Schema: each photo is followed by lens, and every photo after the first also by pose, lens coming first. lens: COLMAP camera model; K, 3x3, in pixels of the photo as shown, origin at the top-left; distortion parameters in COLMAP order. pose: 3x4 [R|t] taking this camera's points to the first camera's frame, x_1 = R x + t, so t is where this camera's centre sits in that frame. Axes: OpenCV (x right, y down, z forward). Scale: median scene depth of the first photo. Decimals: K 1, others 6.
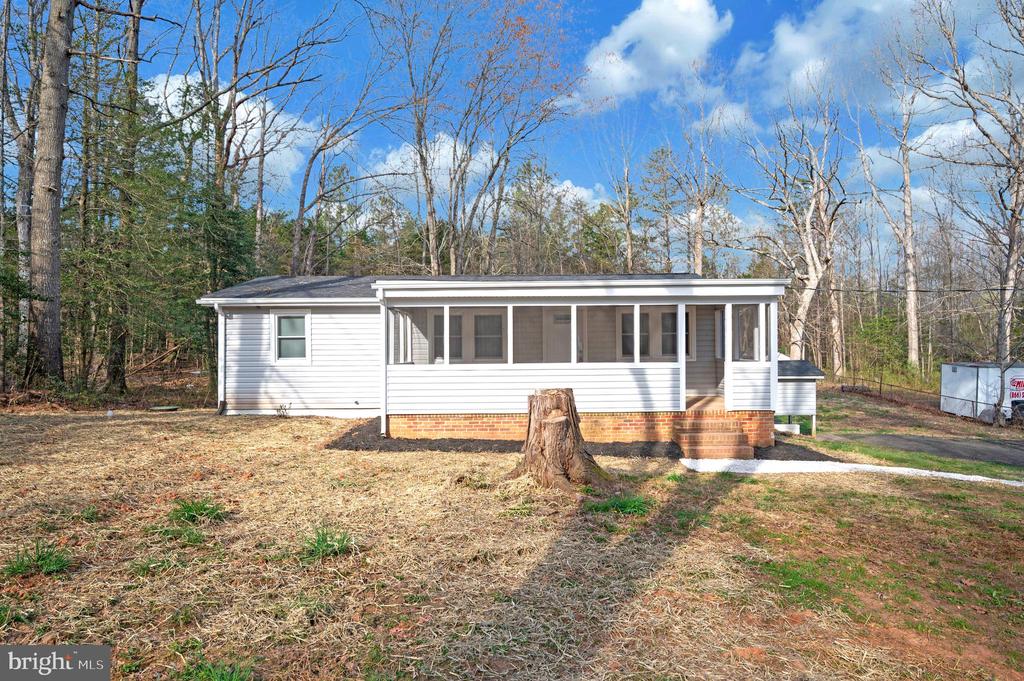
lens RADIAL K [[671.3, 0, 512.0], [0, 671.3, 340.5], [0, 0, 1]] dist [0.002097, 0.001719]
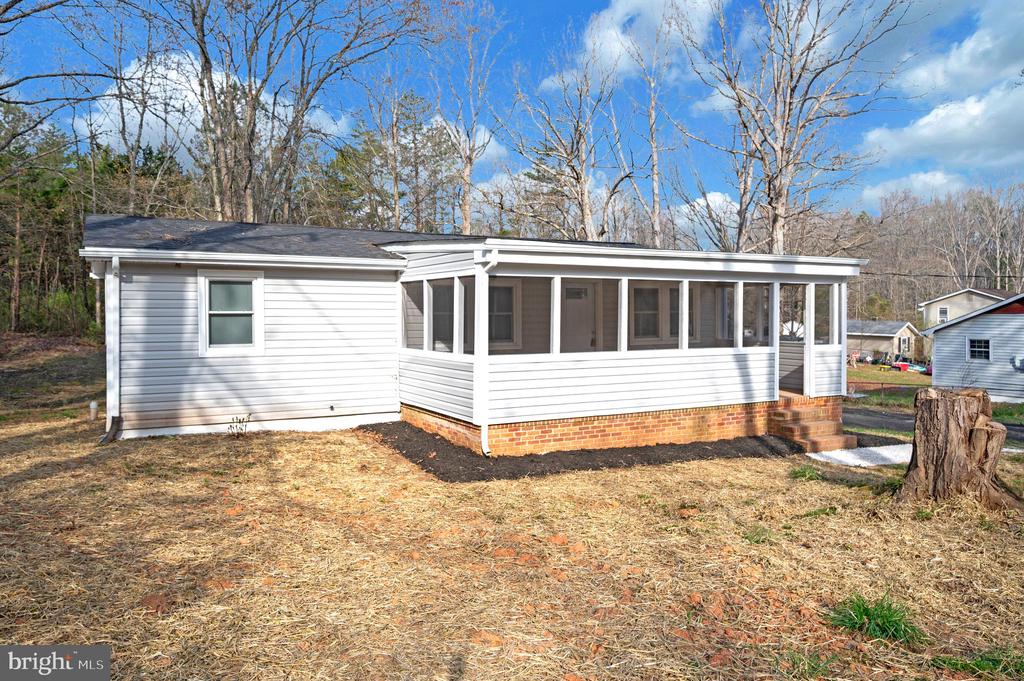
lens RADIAL K [[753.9, 0, 542.4], [0, 753.9, 317.6], [0, 0, 1]] dist [-0.002895, 0.001430]
pose [[0.876496, 0.005081, 0.481382, -0.424223], [-0.010529, 0.999907, 0.008617, -0.009957], [-0.481293, -0.012621, 0.876469, 0.215400]]
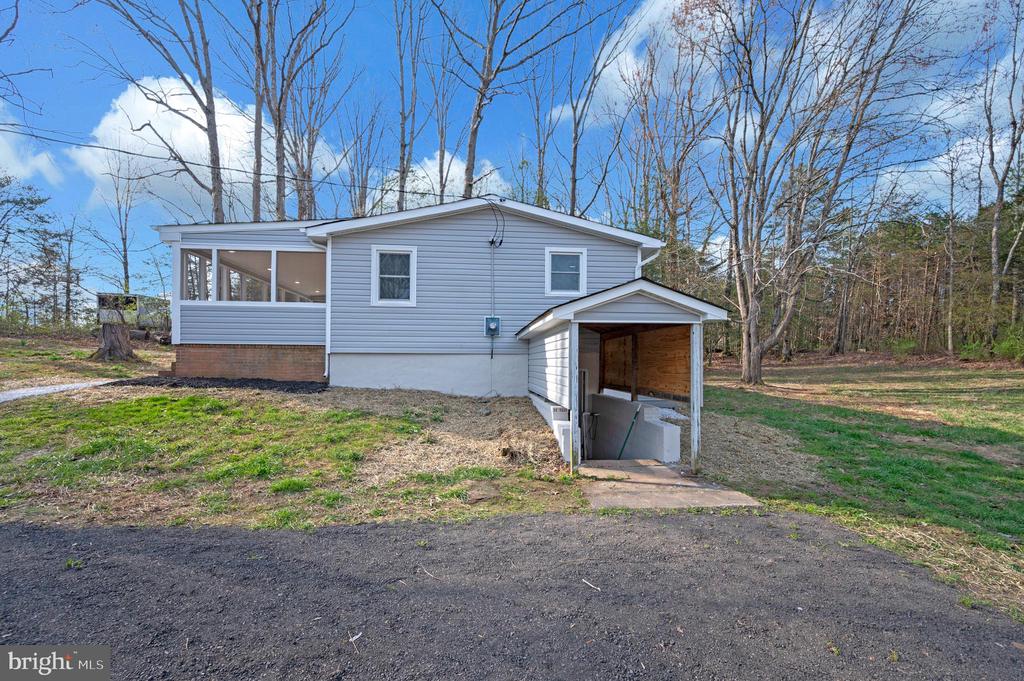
lens RADIAL K [[429.3, 0, 515.0], [0, 429.3, 365.4], [0, 0, 1]] dist [0.002034, 0.000216]
pose [[0.055704, 0.005414, -0.998433, 0.947741], [-0.003295, 0.999981, 0.005238, 0.111037], [0.998442, 0.002998, 0.055721, 1.268756]]
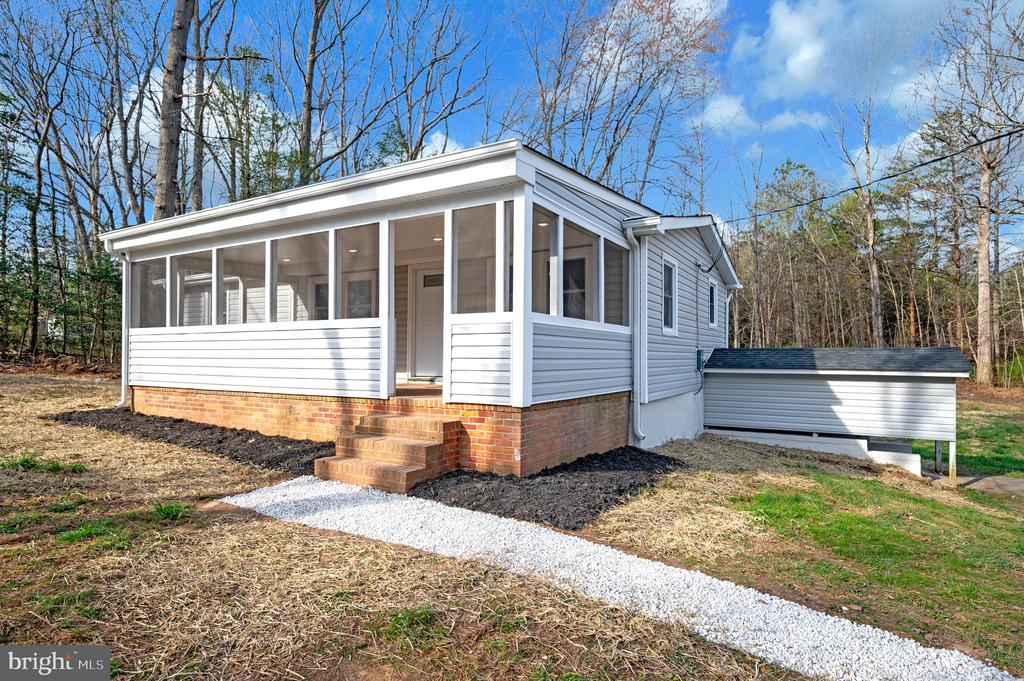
lens RADIAL K [[564.4, 0, 511.3], [0, 564.4, 349.0], [0, 0, 1]] dist [-0.000372, 0.000491]
pose [[0.845895, 0.002941, -0.533342, 0.511829], [-0.008705, 0.999928, -0.008293, 0.052790], [0.533279, 0.011658, 0.845859, 0.522760]]
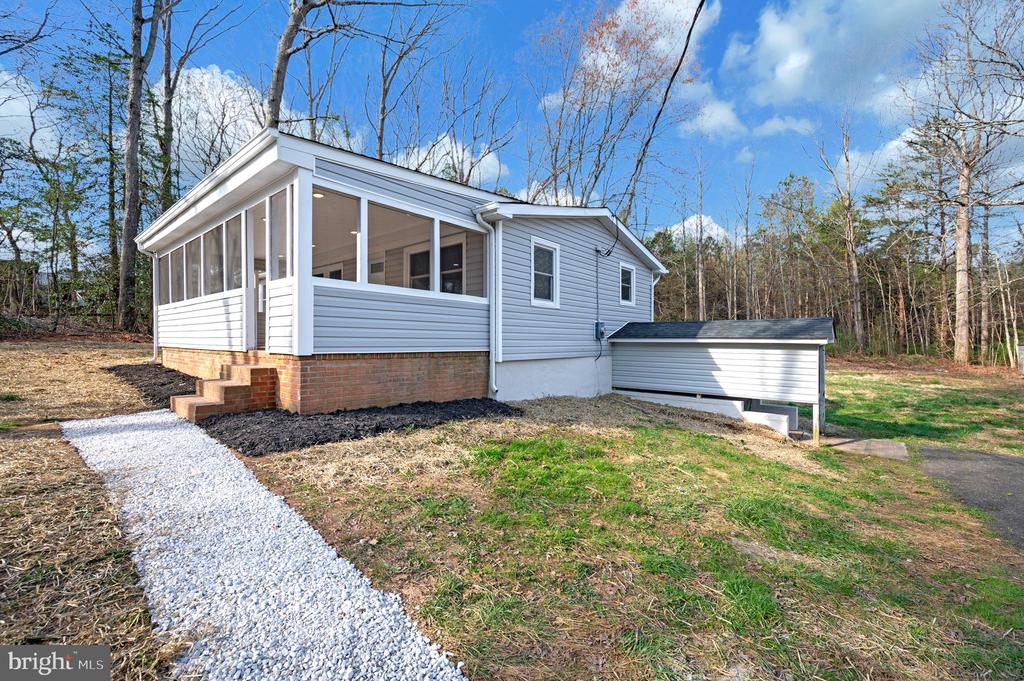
lens RADIAL K [[420.3, 0, 512.0], [0, 420.3, 340.5], [0, 0, 1]] dist [0.001539, 0.000055]
pose [[0.743827, 0.011510, -0.668273, 0.660894], [-0.010737, 0.999928, 0.005272, 0.071675], [0.668286, 0.003254, 0.743897, 0.700987]]
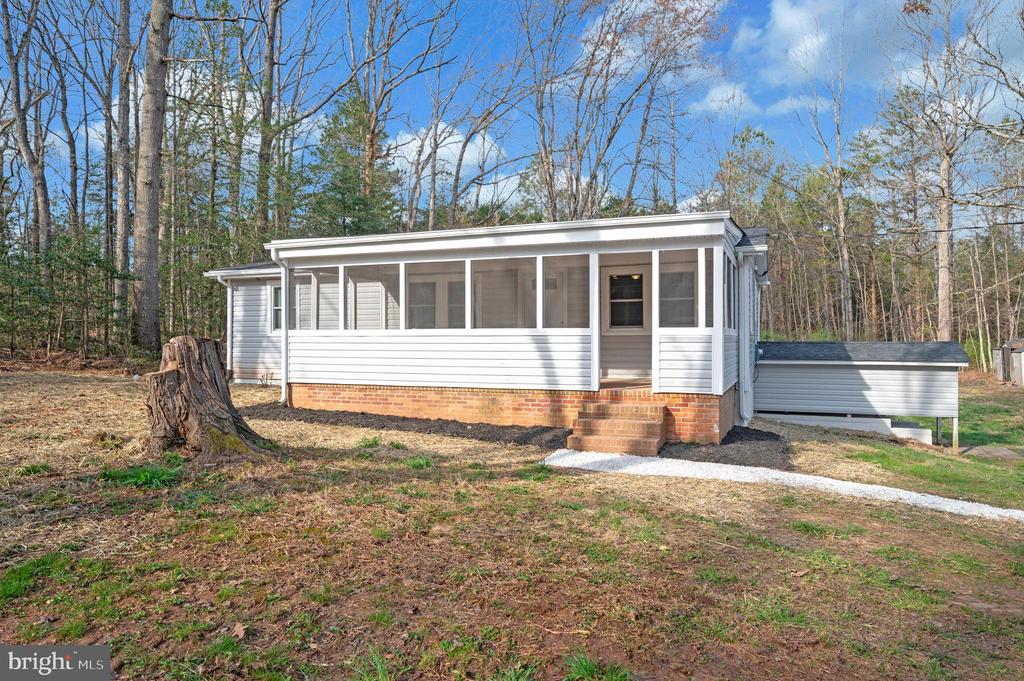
lens RADIAL K [[693.4, 0, 512.0], [0, 693.4, 340.5], [0, 0, 1]] dist [-0.001772, -0.001376]
pose [[0.920788, 0.008362, -0.389973, 0.395941], [-0.005512, 0.999949, 0.008425, 0.033484], [0.390024, -0.005608, 0.920788, 0.181266]]
